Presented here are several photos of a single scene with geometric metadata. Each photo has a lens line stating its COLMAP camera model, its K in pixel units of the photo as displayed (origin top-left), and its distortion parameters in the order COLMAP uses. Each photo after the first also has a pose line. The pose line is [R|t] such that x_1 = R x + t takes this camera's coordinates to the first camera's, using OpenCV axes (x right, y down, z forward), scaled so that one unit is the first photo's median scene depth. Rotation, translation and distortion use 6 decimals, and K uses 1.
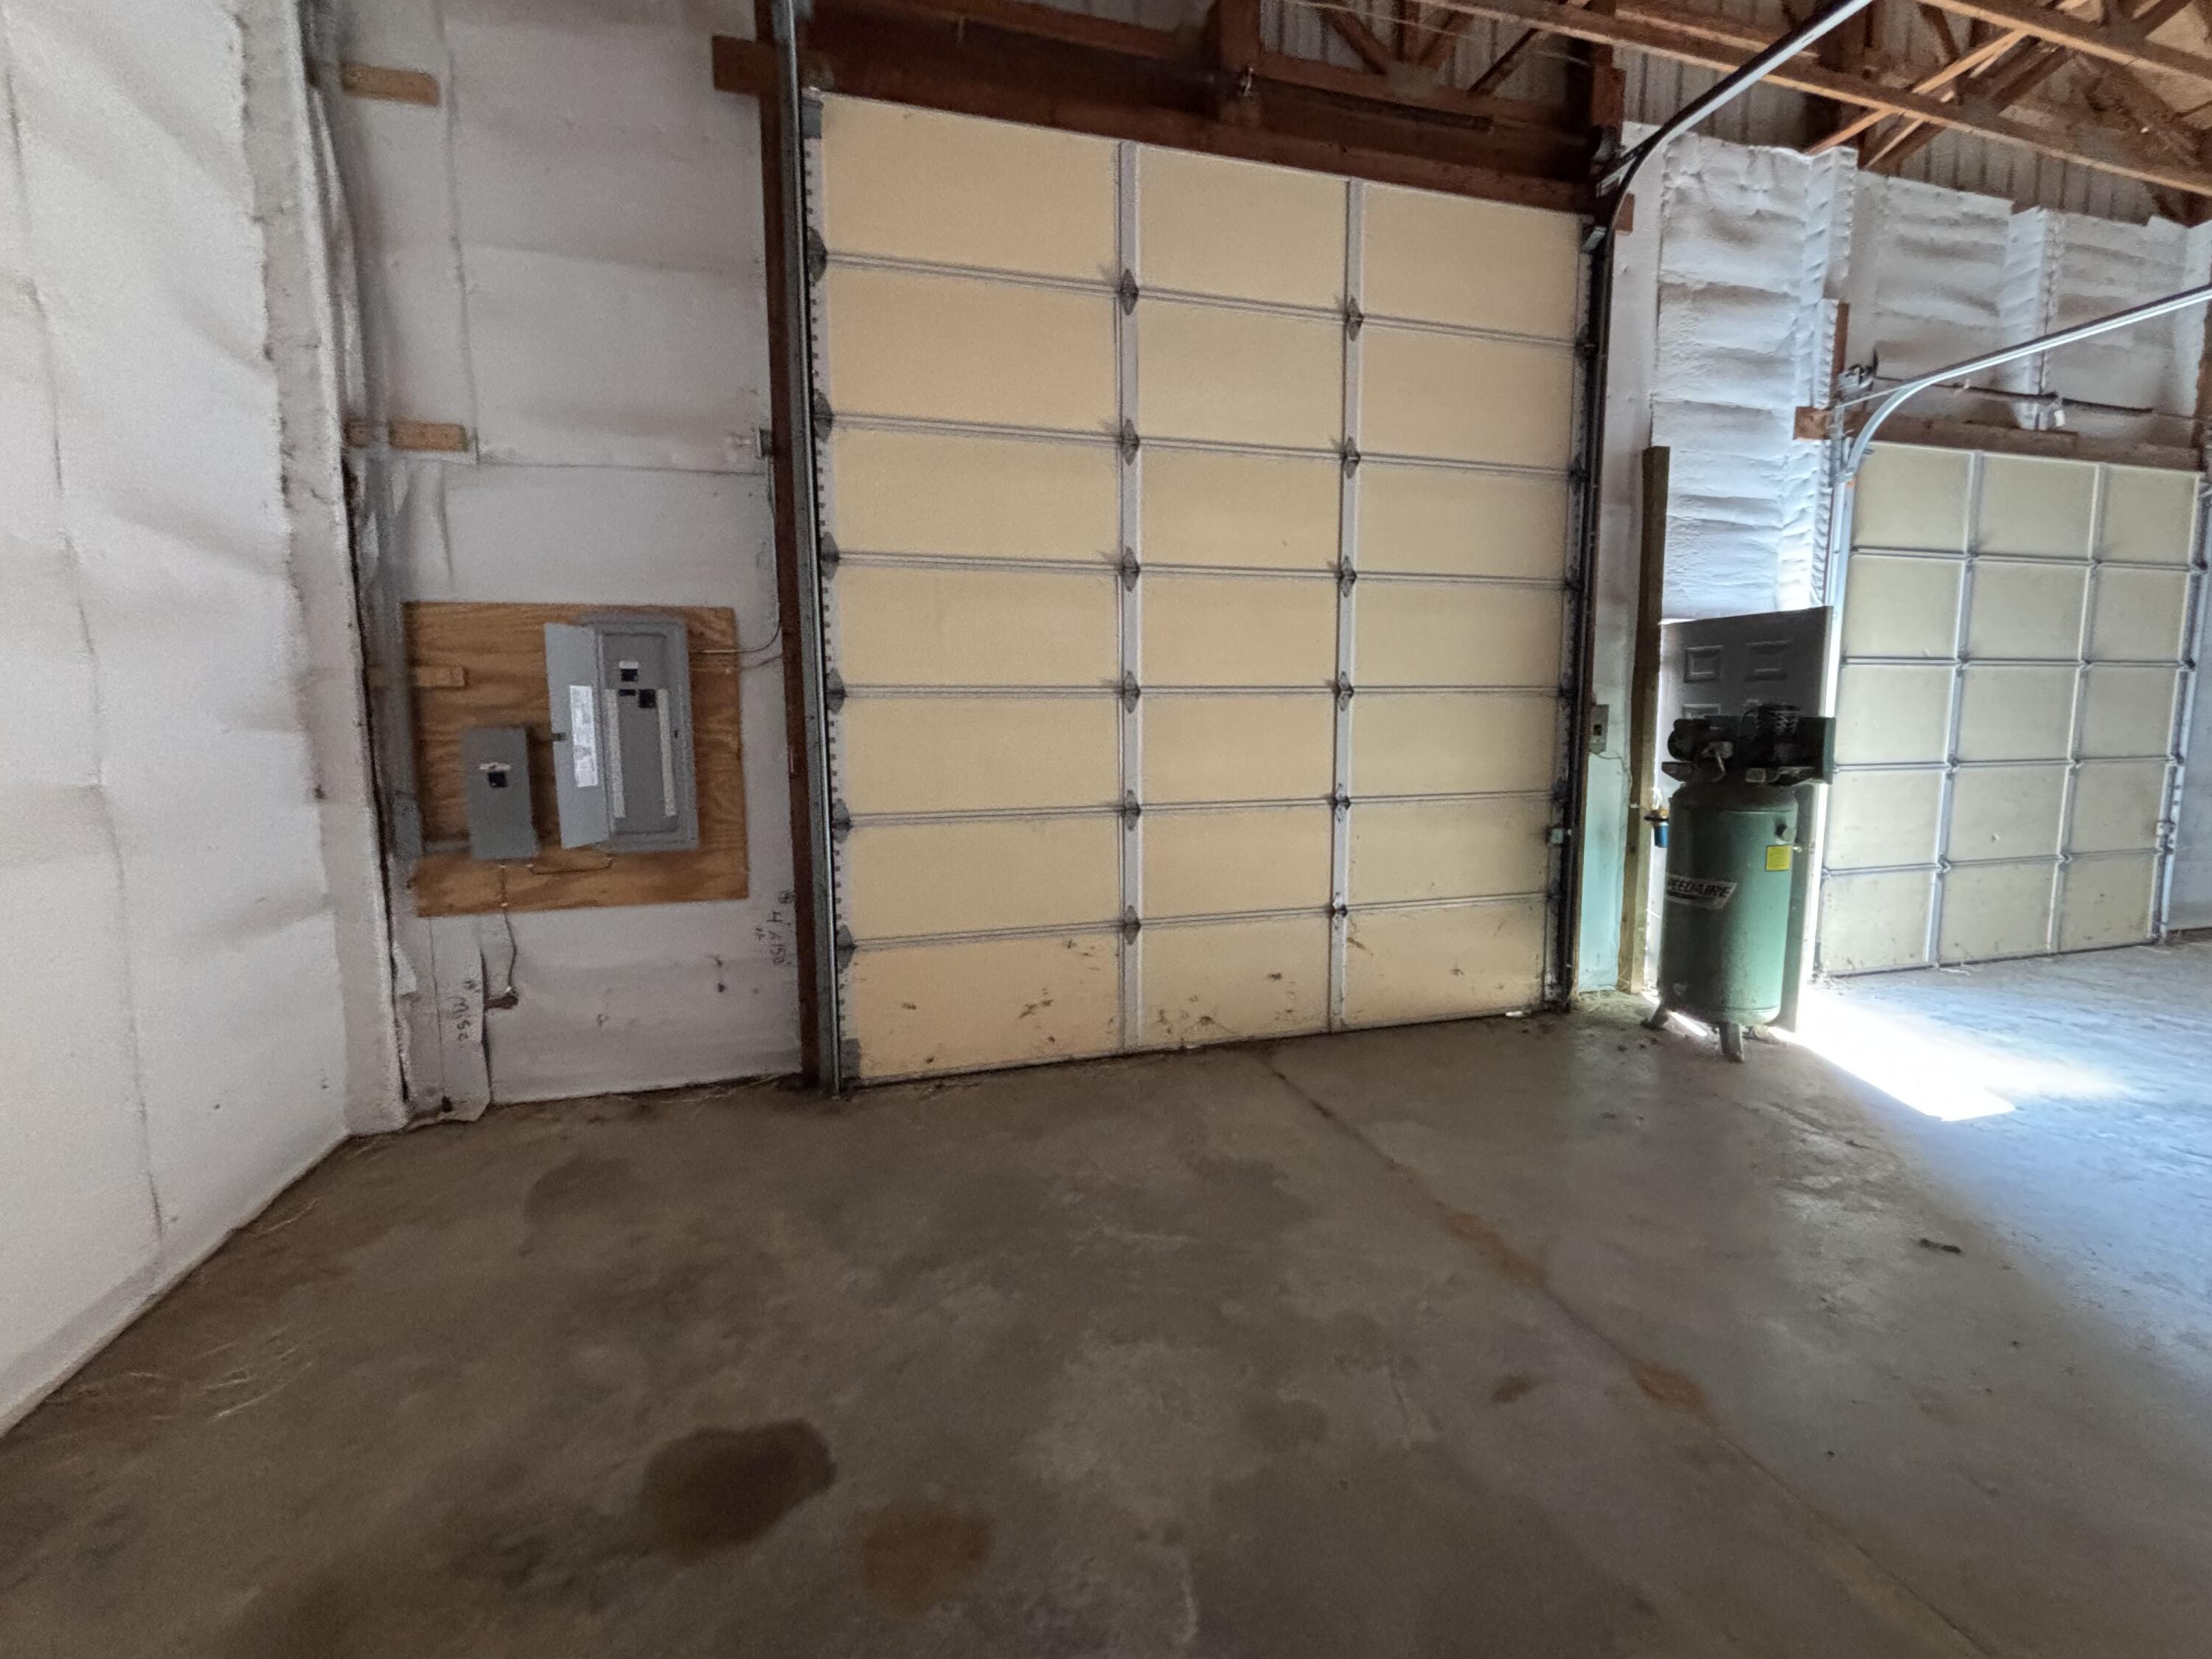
lens RADIAL K [[916.7, 0, 1086.8], [0, 916.7, 823.0], [0, 0, 1]] dist [-0.004238, -0.000215]
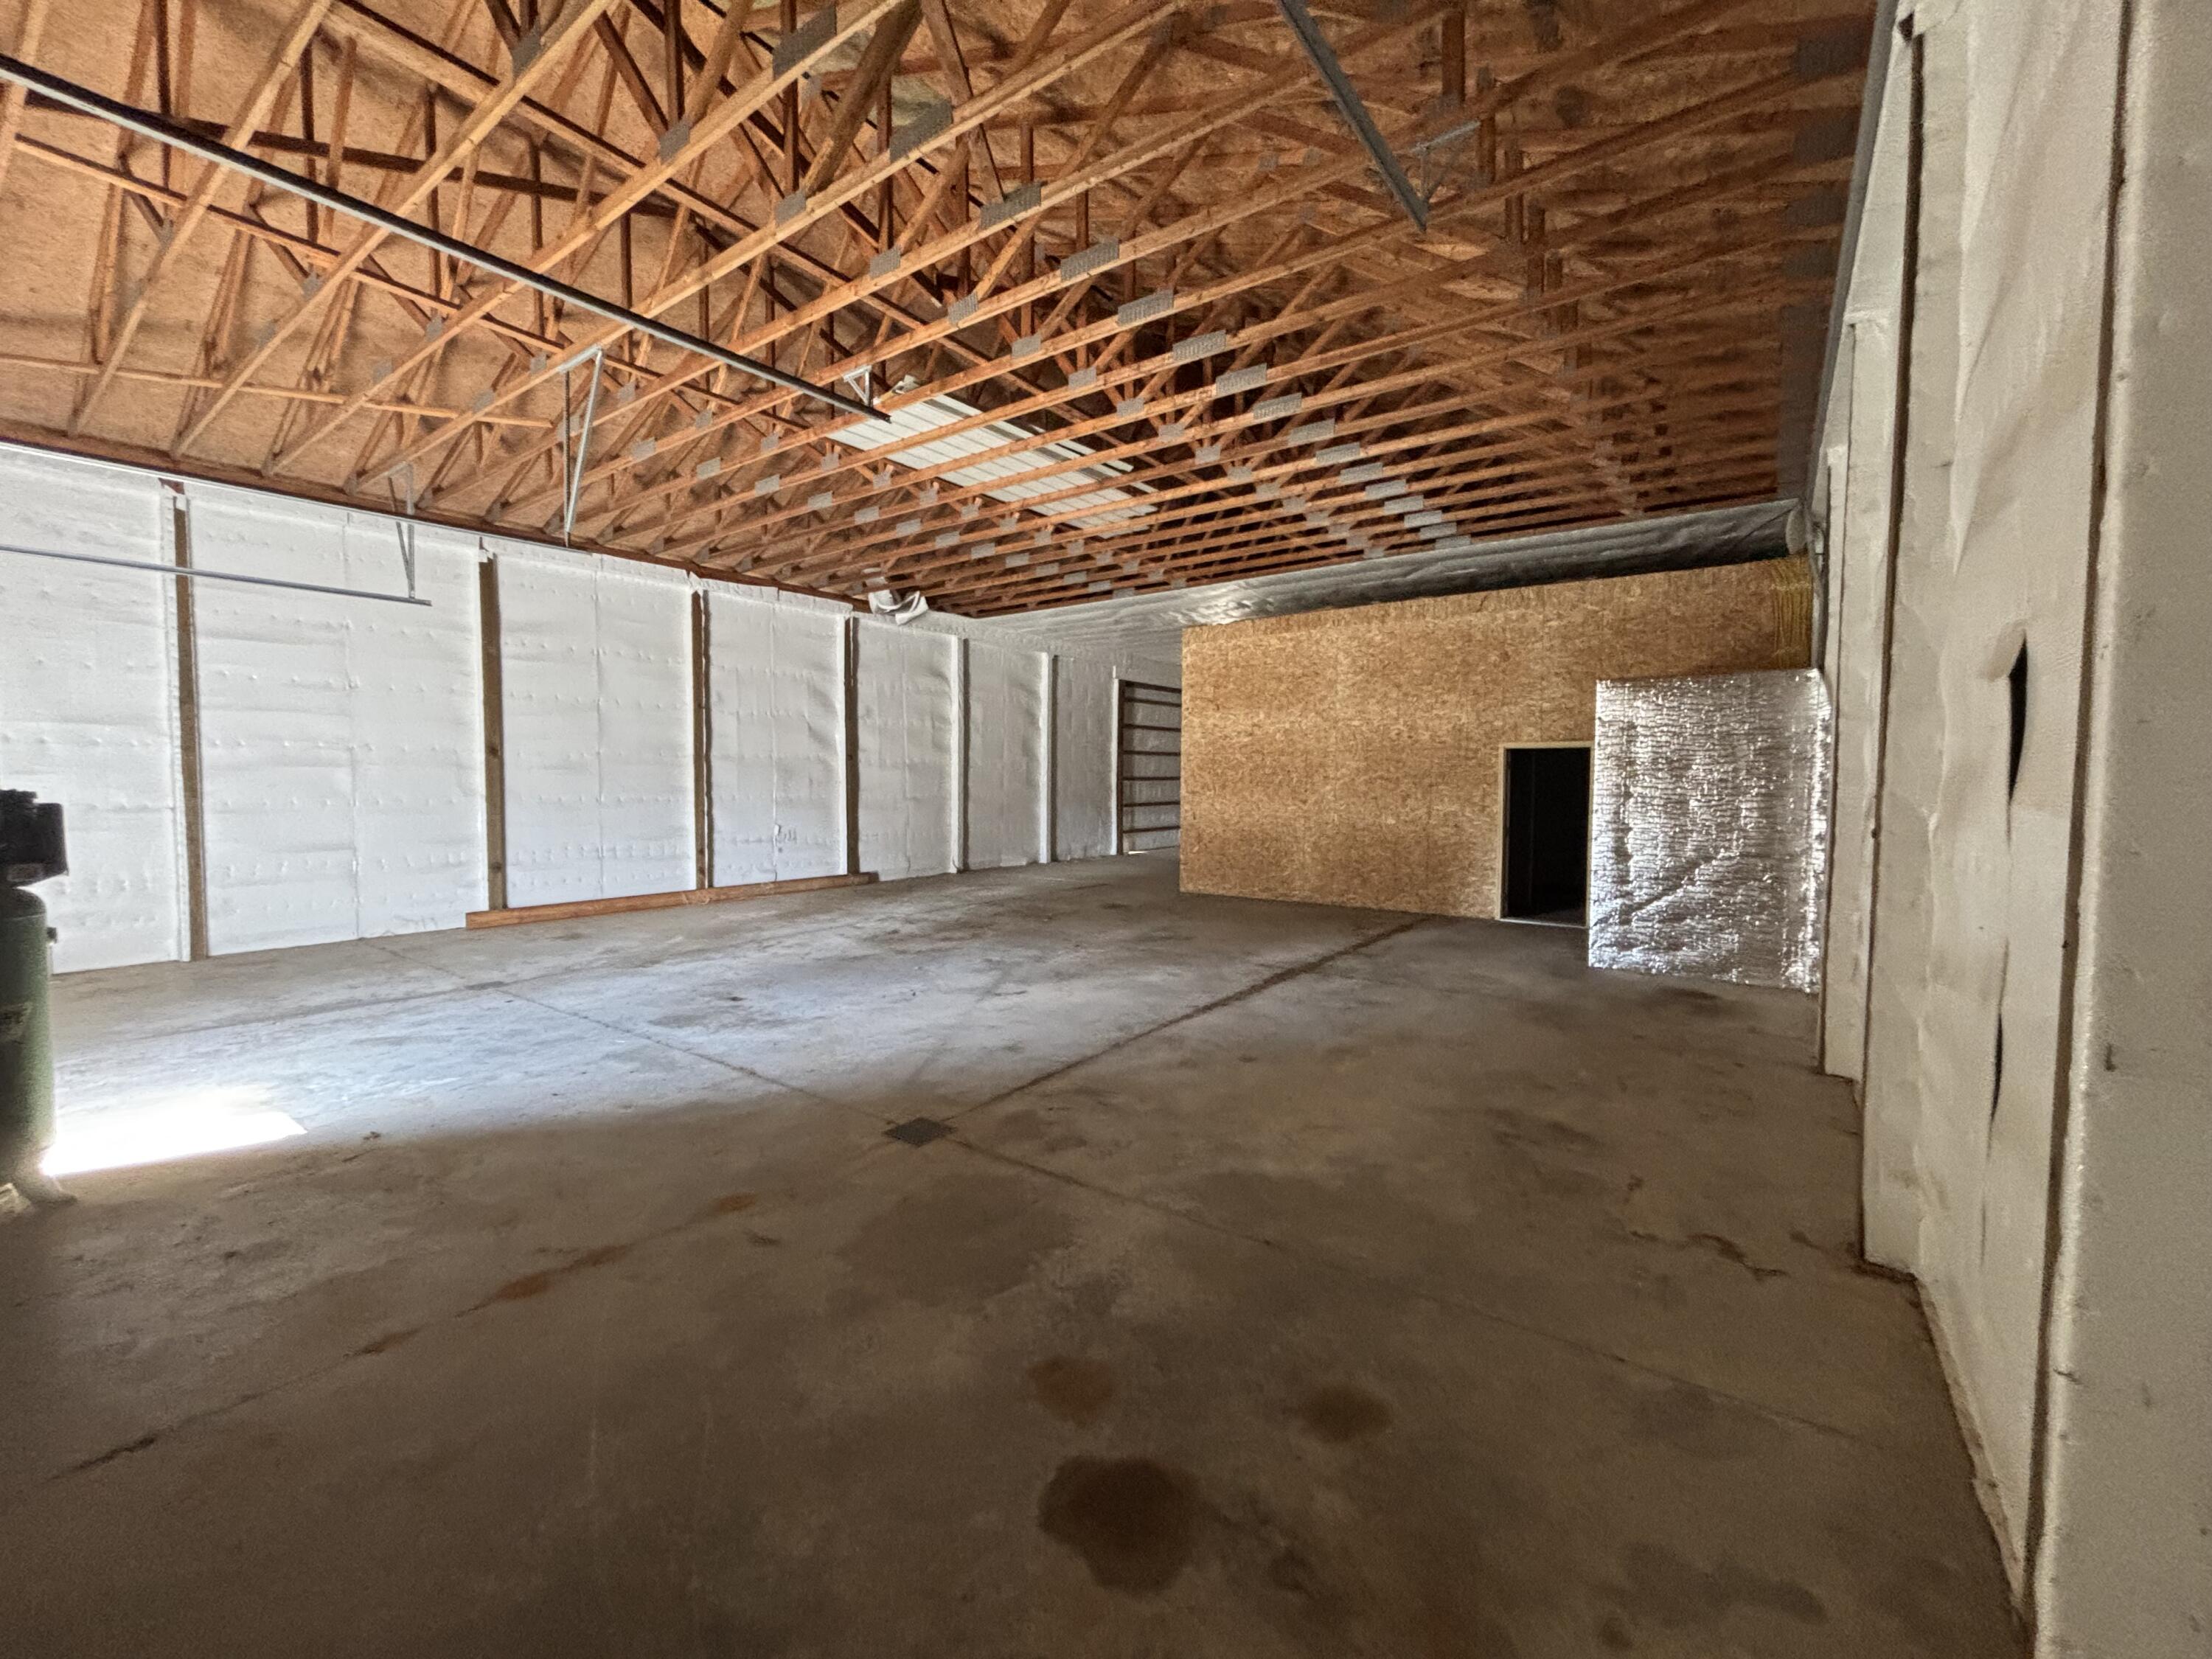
lens RADIAL K [[916.7, 0, 1103.7], [0, 916.7, 824.4], [0, 0, 1]] dist [-0.004238, -0.000215]
pose [[-0.613436, -0.033037, 0.789053, -1.031588], [0.094017, 0.988964, 0.114499, -0.184422], [-0.784128, 0.144422, -0.603561, 1.336400]]
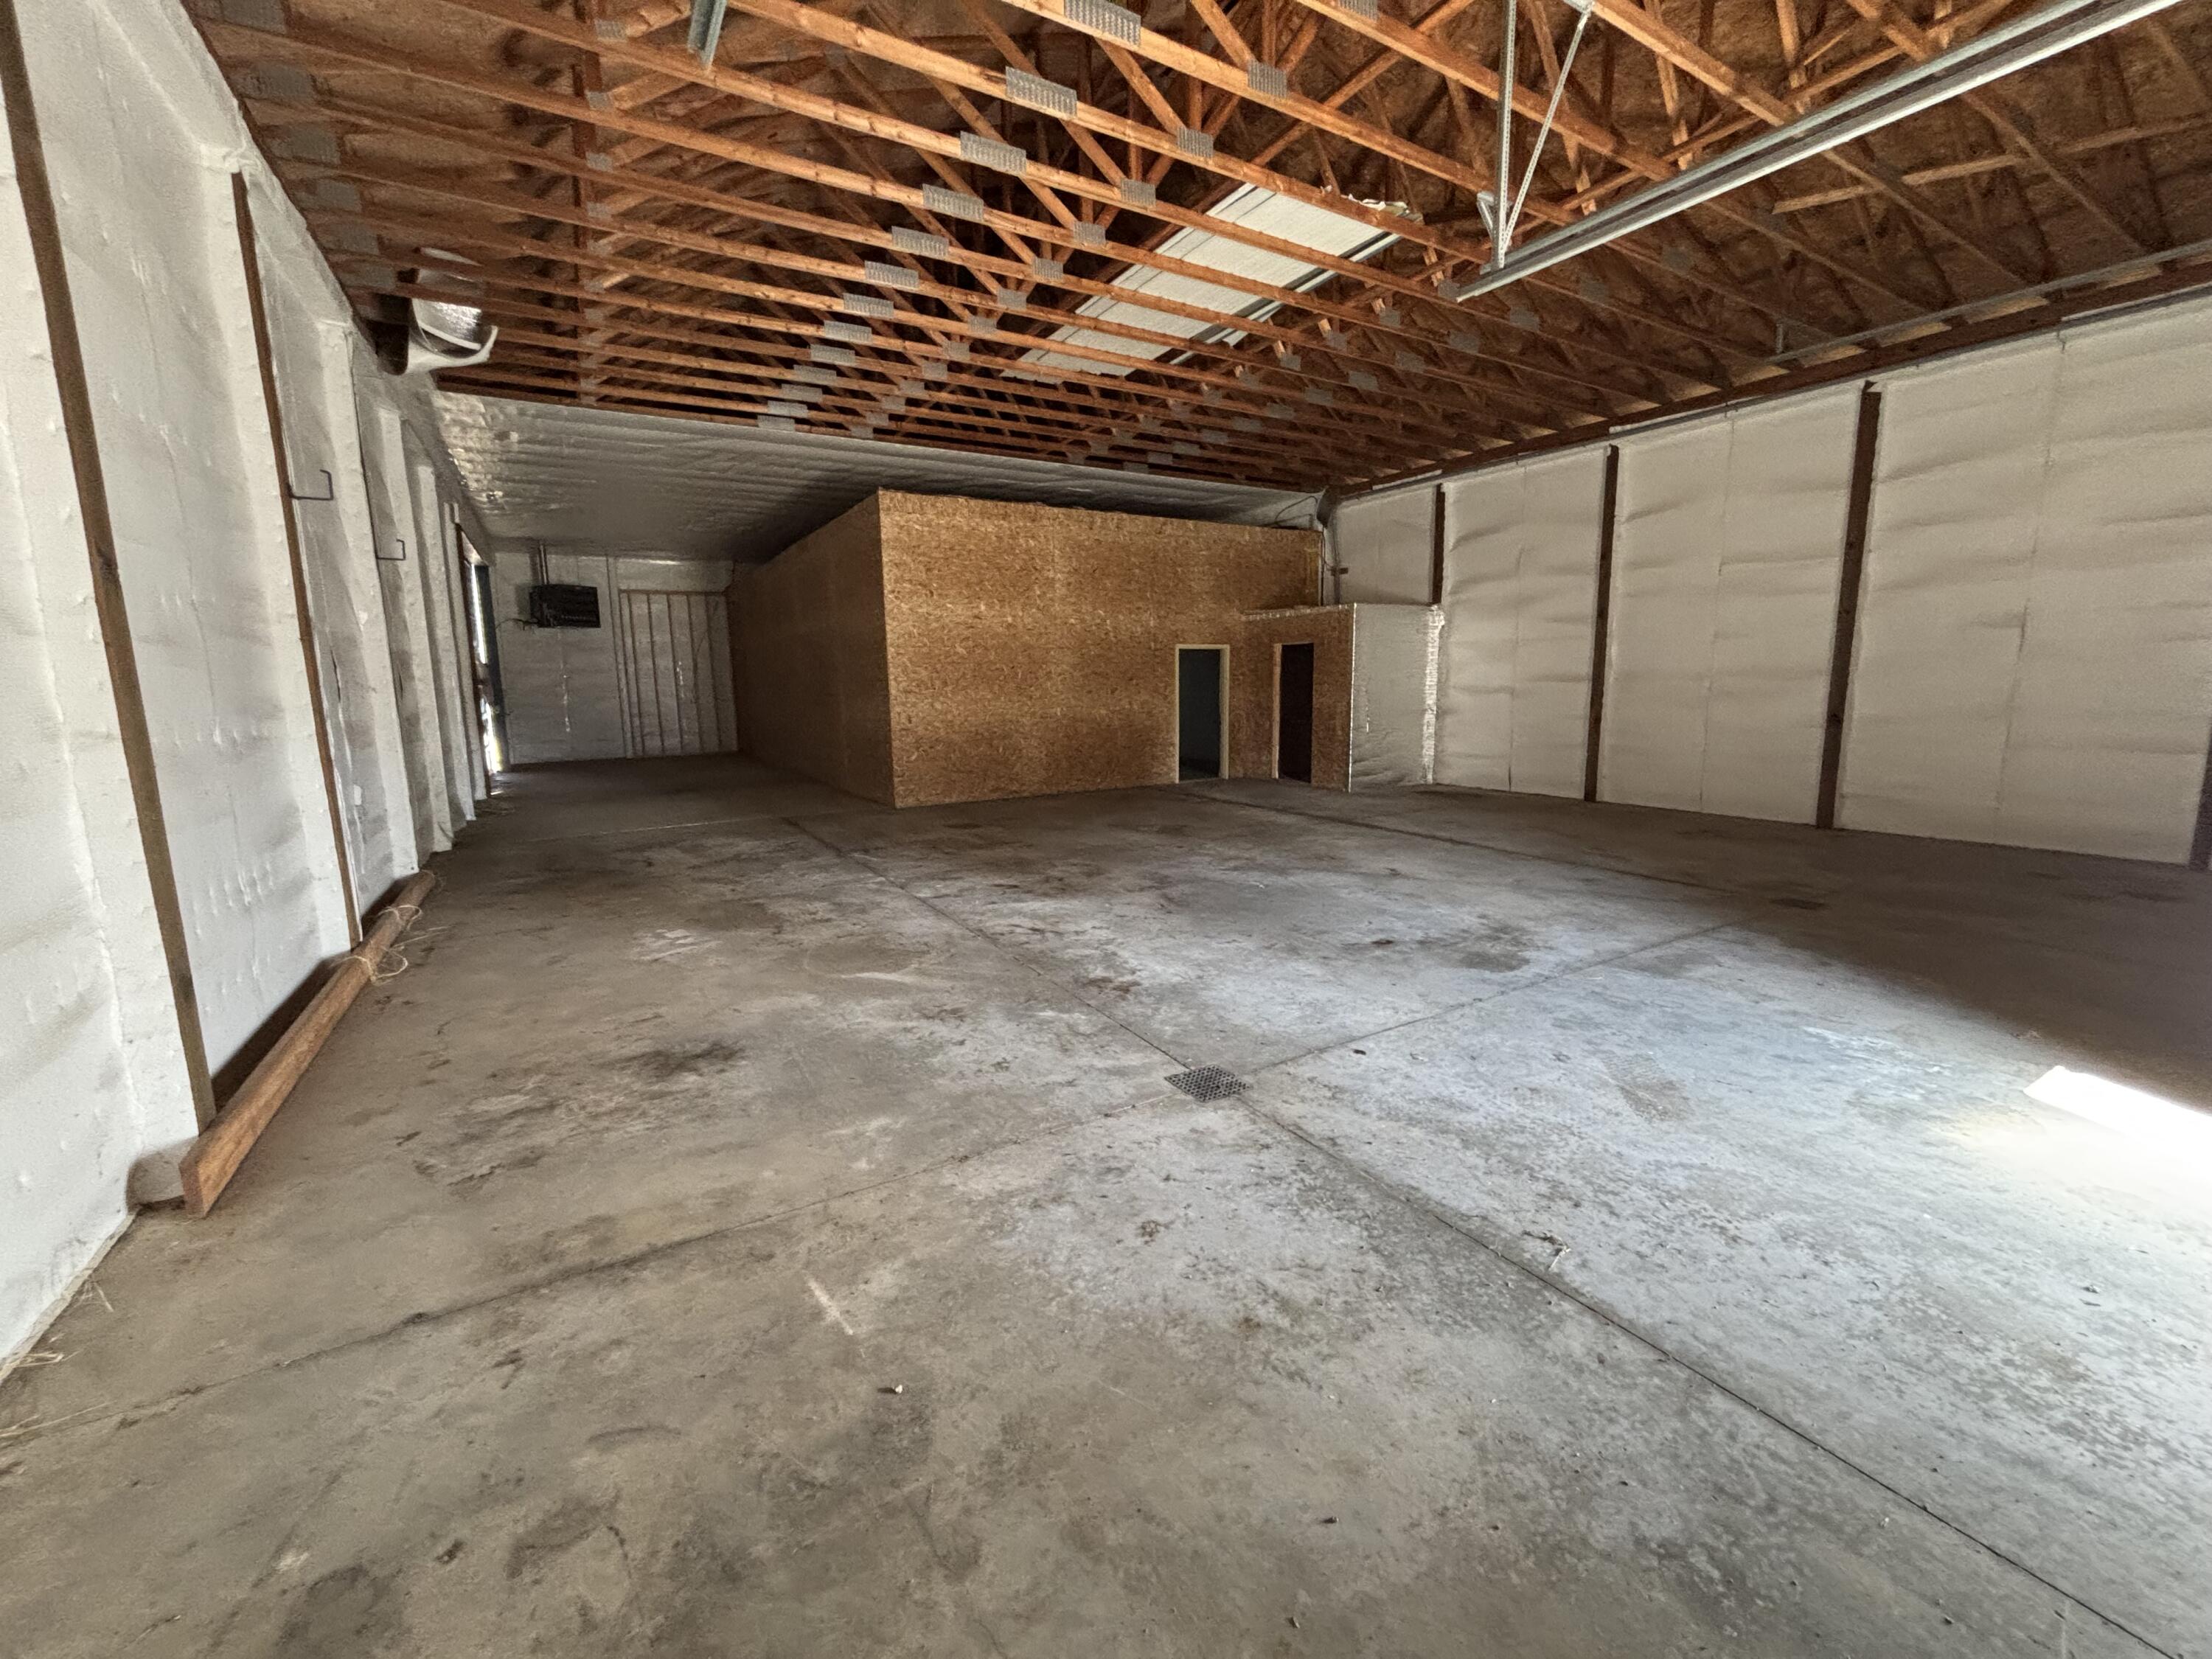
lens RADIAL K [[916.7, 0, 1107.6], [0, 916.7, 834.3], [0, 0, 1]] dist [-0.004238, -0.000215]
pose [[-0.957795, 0.068579, -0.279153, 3.548934], [-0.011366, 0.961329, 0.275168, -0.308931], [0.287229, 0.266727, -0.919976, 2.494261]]
